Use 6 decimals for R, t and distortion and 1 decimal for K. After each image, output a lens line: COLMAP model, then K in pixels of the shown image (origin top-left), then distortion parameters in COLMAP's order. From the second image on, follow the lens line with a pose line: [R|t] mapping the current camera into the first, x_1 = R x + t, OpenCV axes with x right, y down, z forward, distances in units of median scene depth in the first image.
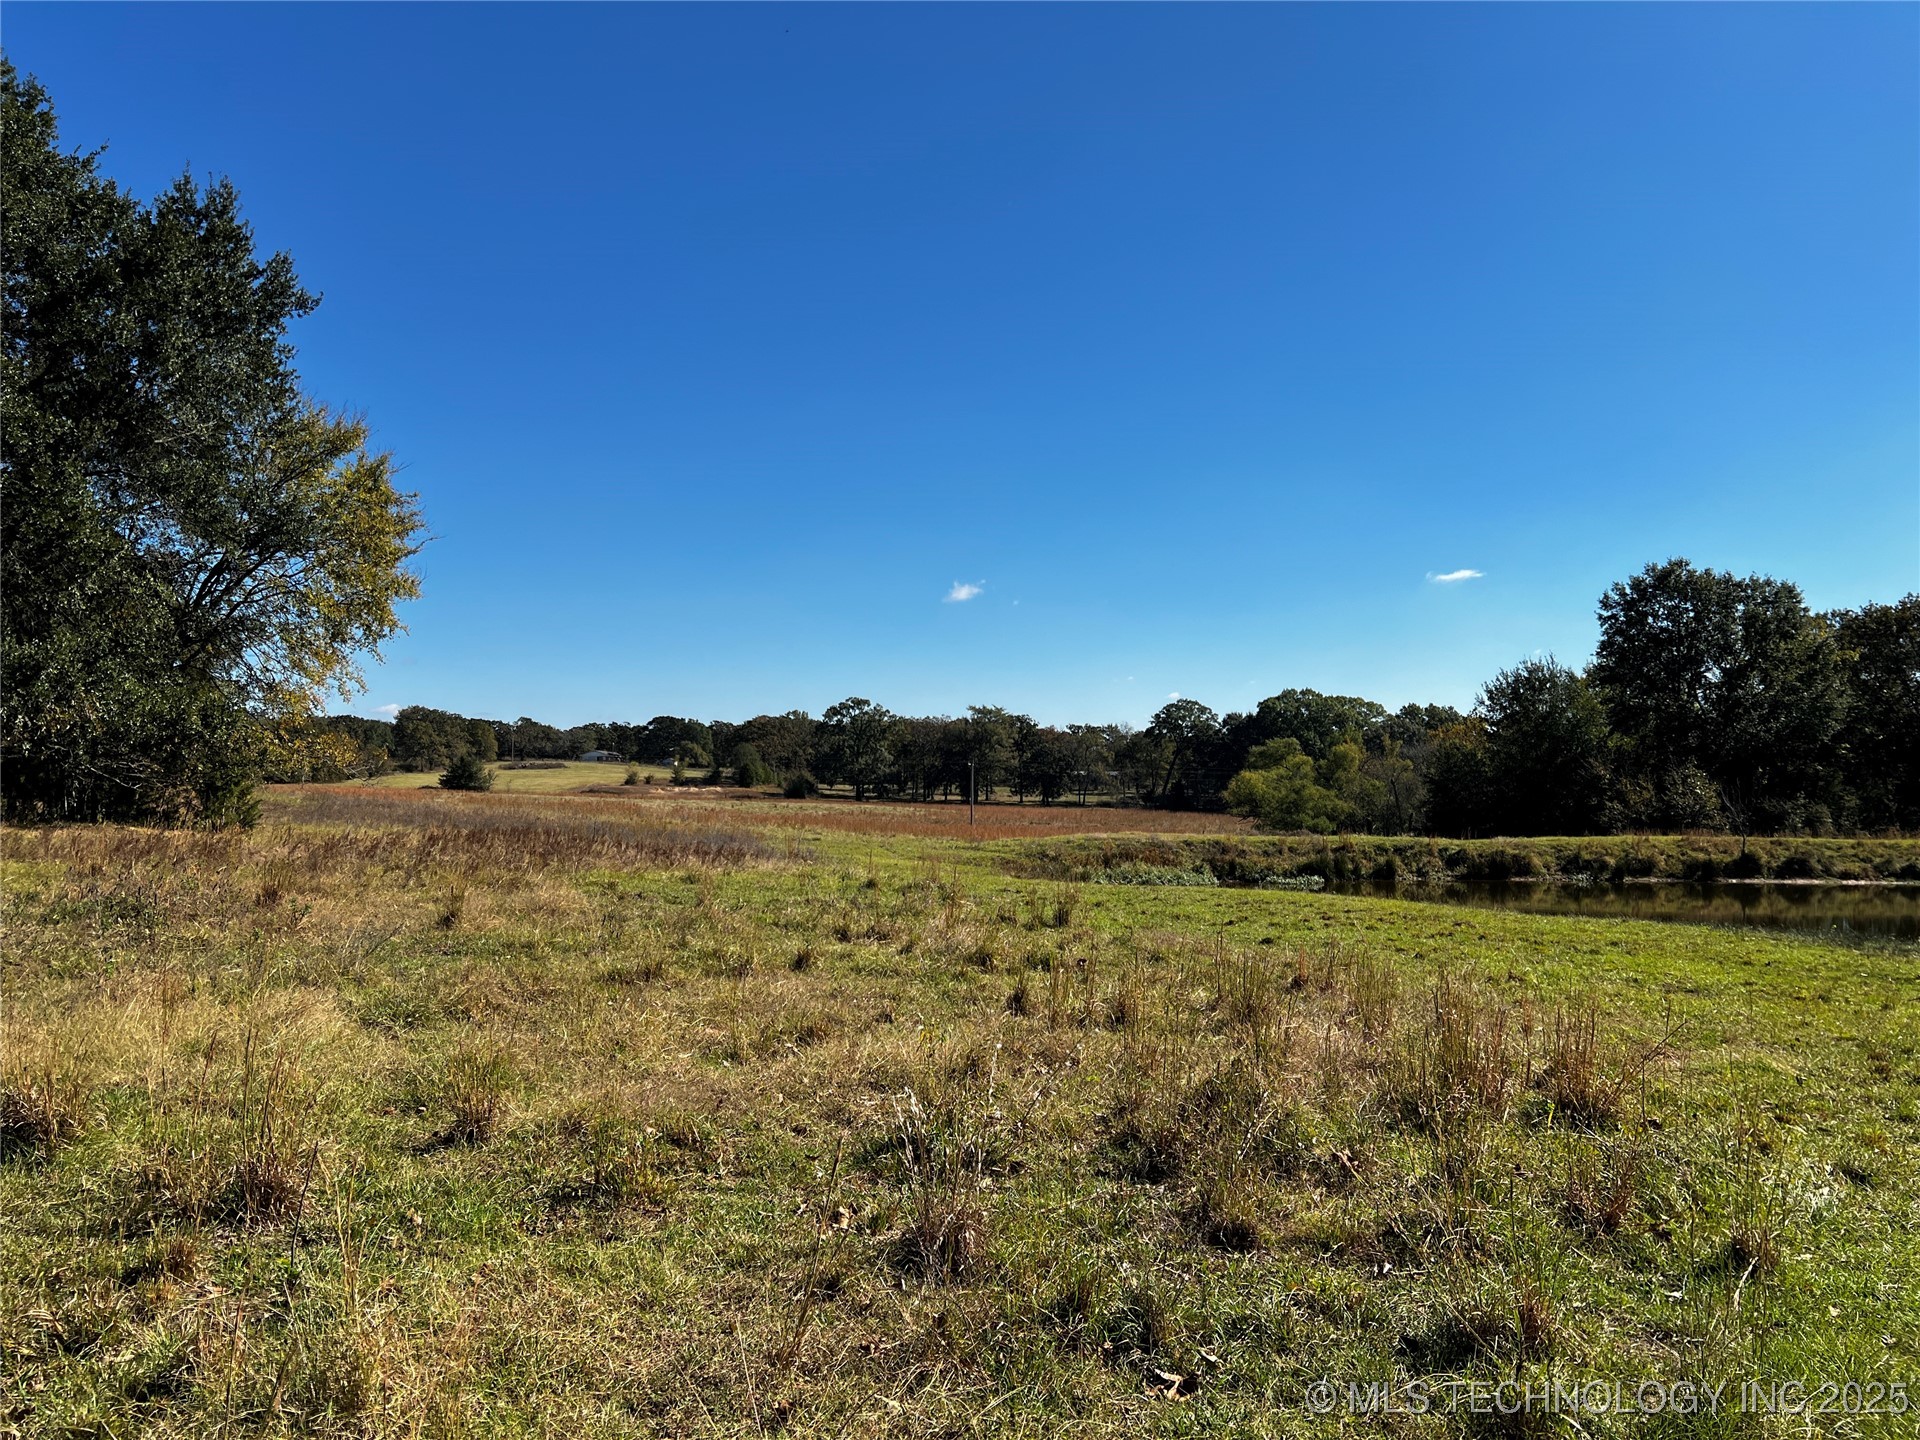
lens RADIAL K [[1398.2, 0, 962.4], [0, 1398.2, 725.2], [0, 0, 1]] dist [-0.007856, -0.012537]
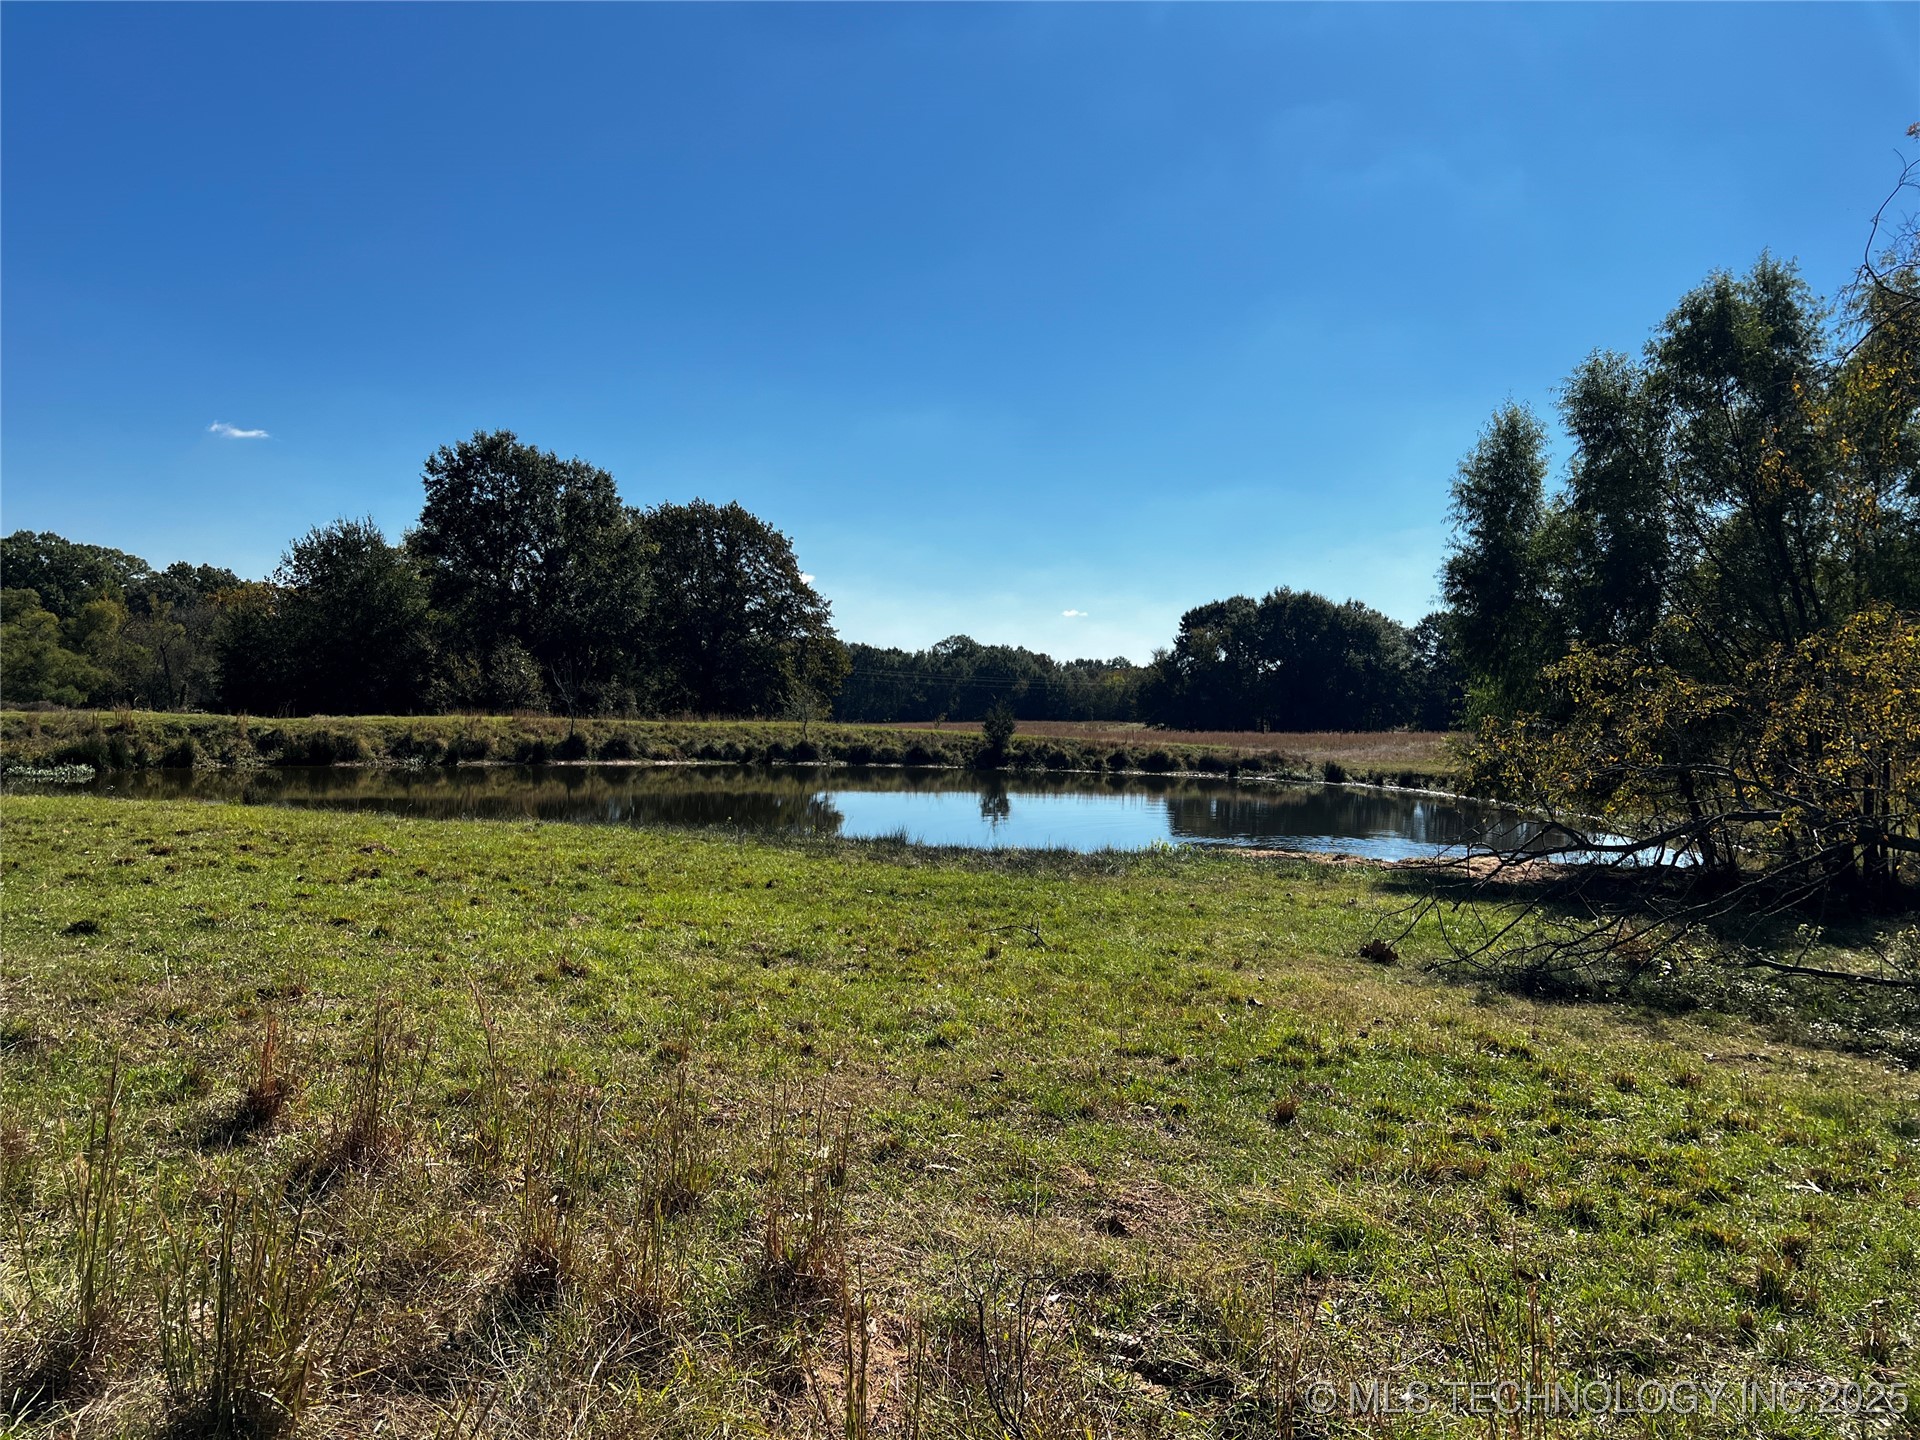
lens RADIAL K [[1398.2, 0, 966.3], [0, 1398.2, 734.3], [0, 0, 1]] dist [-0.007856, -0.012537]
pose [[0.674948, 0.001084, 0.737864, 0.014510], [-0.071464, 0.995394, 0.063907, 0.006566], [-0.734396, -0.095865, 0.671917, 0.105948]]
